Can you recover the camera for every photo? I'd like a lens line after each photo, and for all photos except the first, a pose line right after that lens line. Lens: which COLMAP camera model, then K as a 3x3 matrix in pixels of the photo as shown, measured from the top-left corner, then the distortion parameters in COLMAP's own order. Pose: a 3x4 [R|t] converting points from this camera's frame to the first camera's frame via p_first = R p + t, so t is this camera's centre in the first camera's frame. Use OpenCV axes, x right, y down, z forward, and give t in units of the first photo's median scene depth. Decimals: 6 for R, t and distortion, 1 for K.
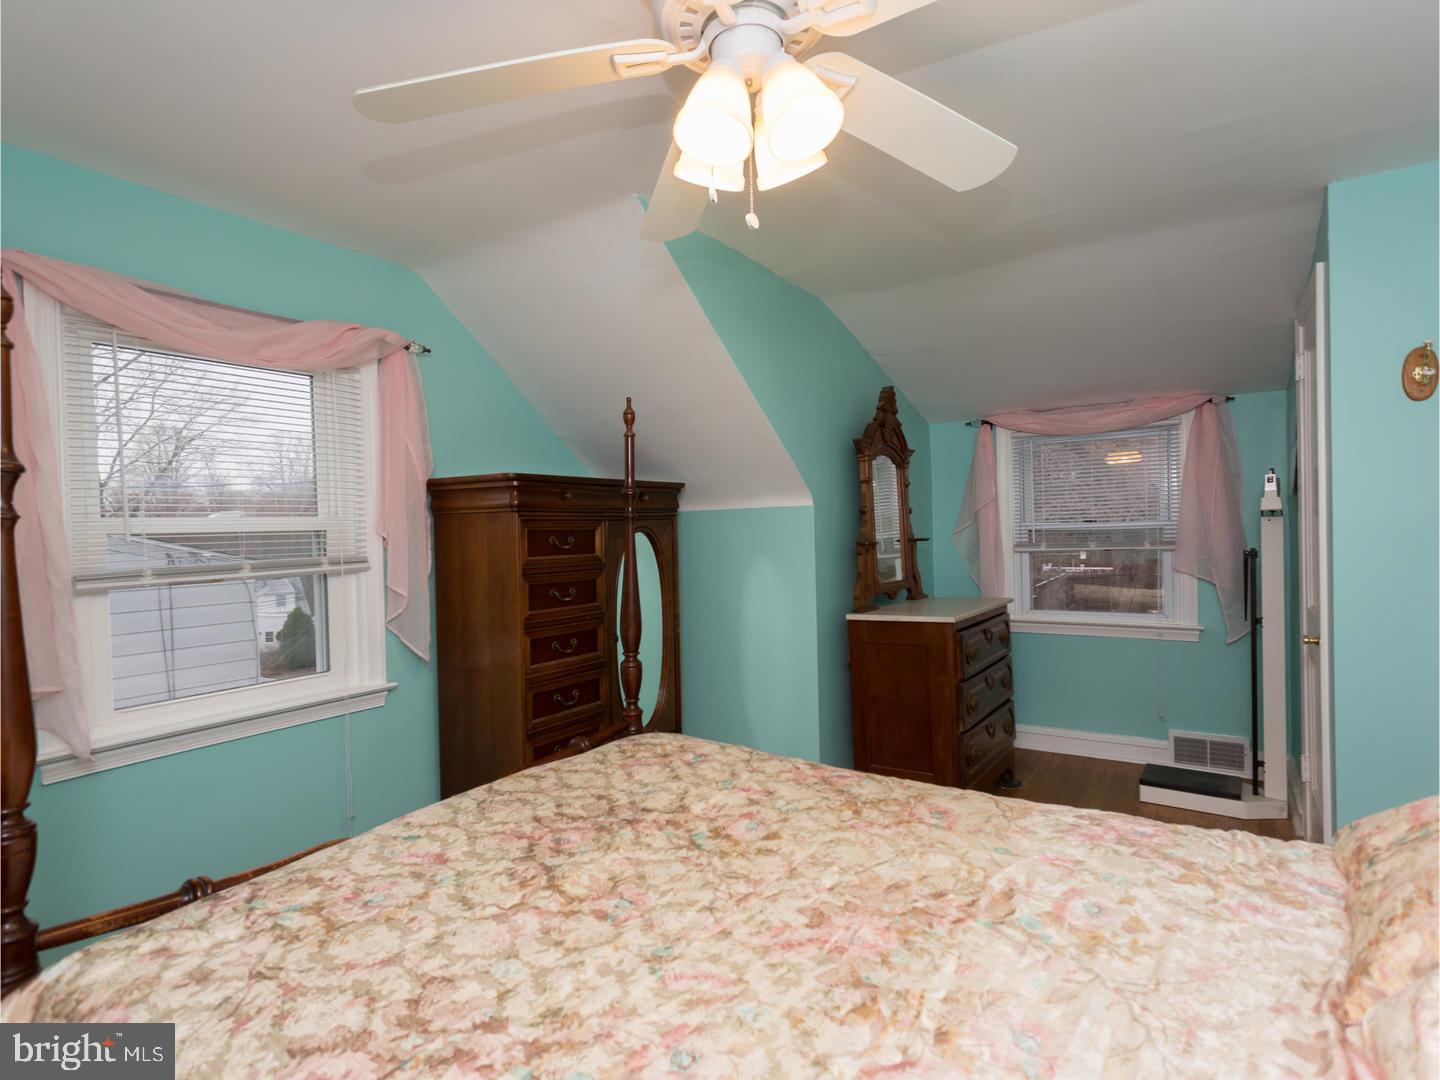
lens RADIAL K [[779.2, 0, 730.0], [0, 779.2, 547.3], [0, 0, 1]] dist [0.015518, -0.001631]
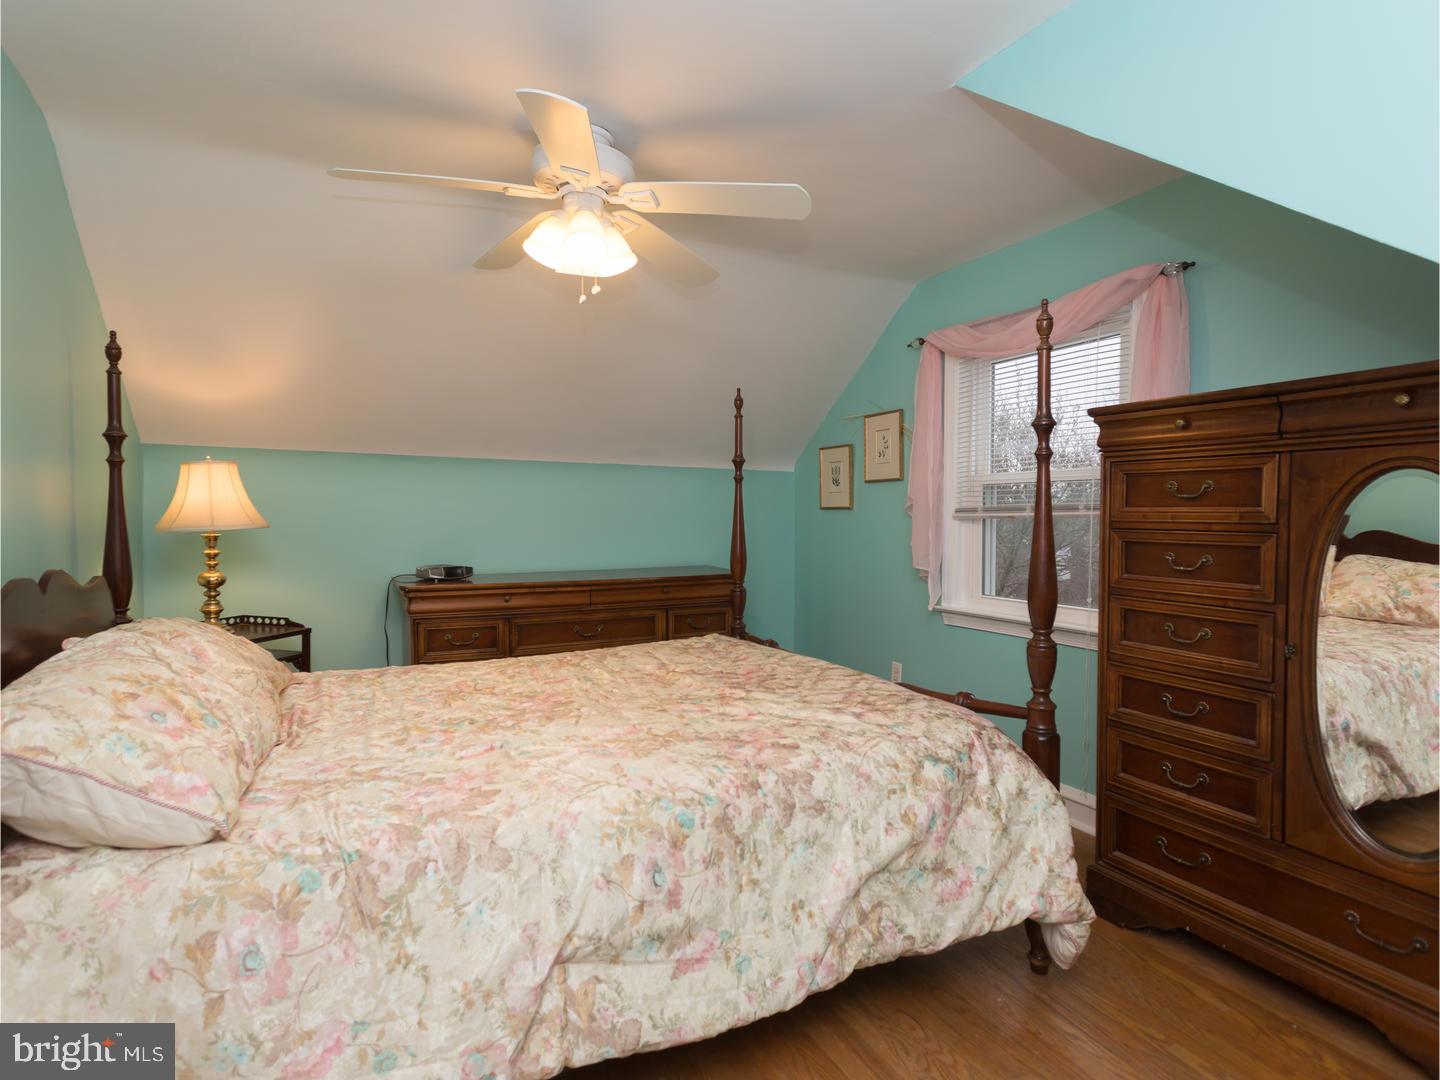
lens RADIAL K [[779.2, 0, 726.0], [0, 779.2, 531.3], [0, 0, 1]] dist [0.015518, -0.001631]
pose [[-0.523106, 0.035018, -0.851548, 1.168365], [-0.003697, 0.999053, 0.043355, 0.003513], [0.852260, 0.025828, -0.522481, 1.852934]]
